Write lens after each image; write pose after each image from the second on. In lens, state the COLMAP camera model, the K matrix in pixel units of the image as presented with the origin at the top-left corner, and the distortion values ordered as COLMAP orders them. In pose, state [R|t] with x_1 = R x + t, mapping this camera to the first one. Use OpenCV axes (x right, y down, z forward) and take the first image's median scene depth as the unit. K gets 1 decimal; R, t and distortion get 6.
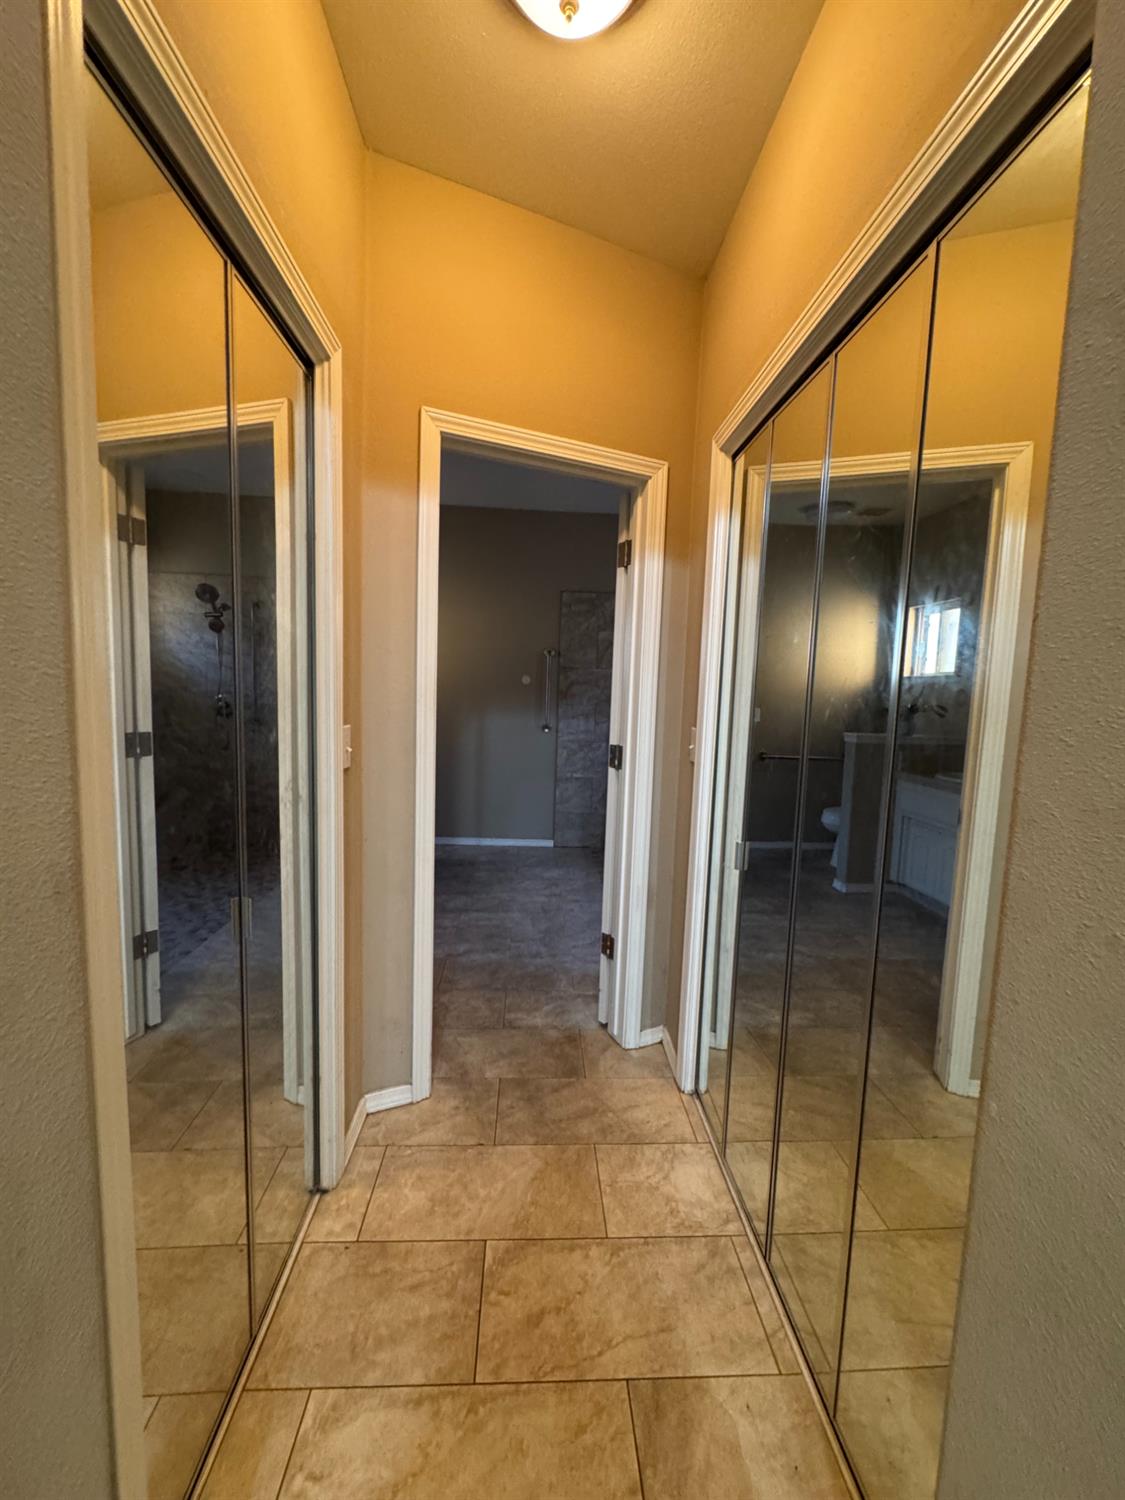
lens RADIAL K [[598.7, 0, 566.3], [0, 598.7, 748.6], [0, 0, 1]] dist [-0.004500, 0.000614]
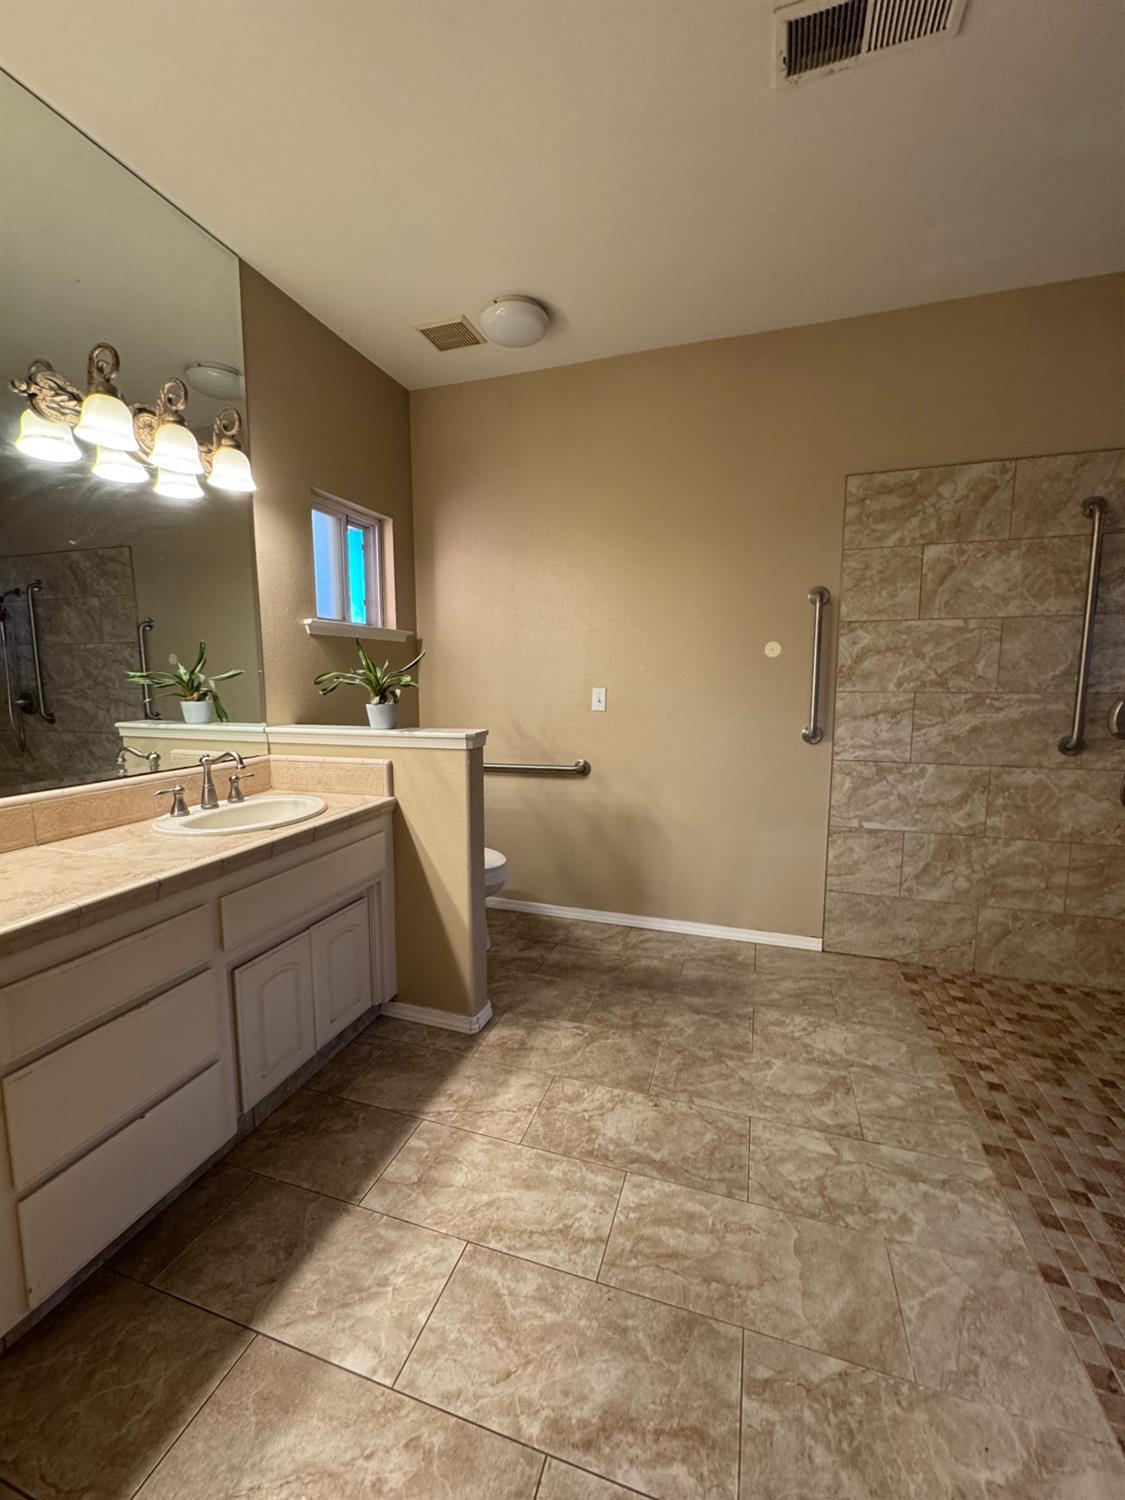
lens RADIAL K [[598.7, 0, 561.9], [0, 598.7, 748.7], [0, 0, 1]] dist [-0.004500, 0.000614]
pose [[0.927347, 0.005584, -0.374161, -0.040643], [0.000092, 0.999885, 0.015150, -0.032601], [0.374202, -0.014084, 0.927240, 0.416535]]
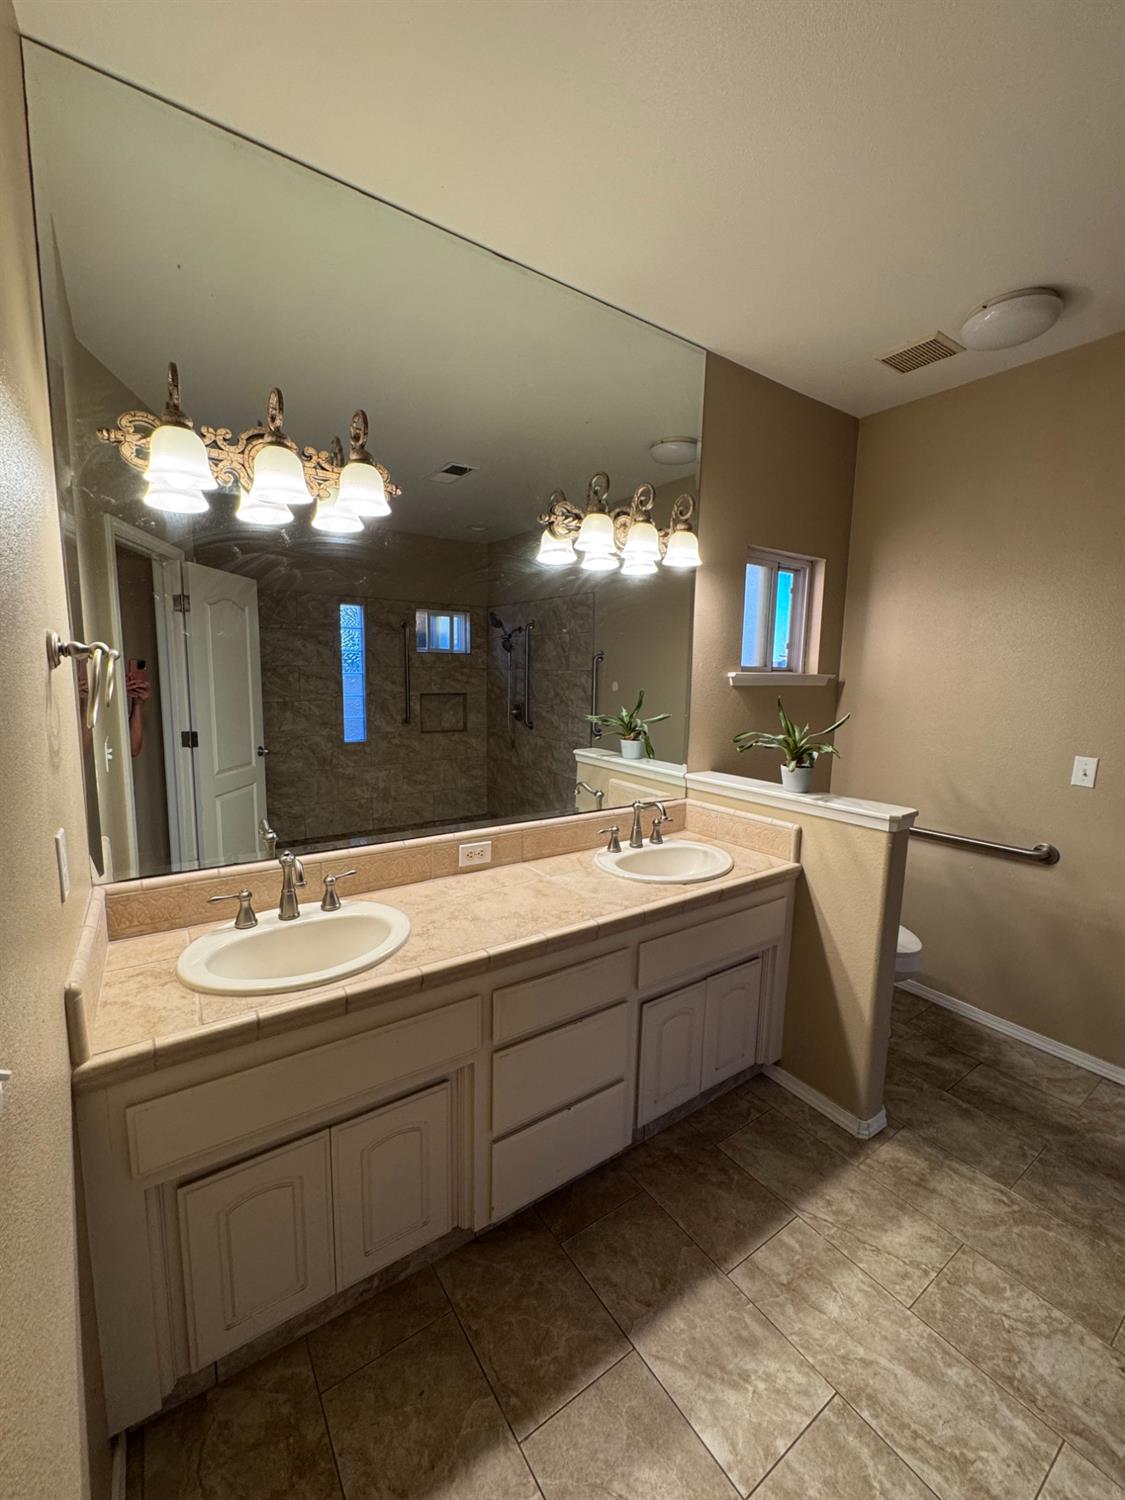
lens RADIAL K [[598.7, 0, 564.8], [0, 598.7, 749.8], [0, 0, 1]] dist [-0.004500, 0.000614]
pose [[0.517888, 0.084284, -0.851287, -0.048807], [-0.085086, 0.995275, 0.046777, -0.078841], [0.851207, 0.048207, 0.522612, 0.405761]]
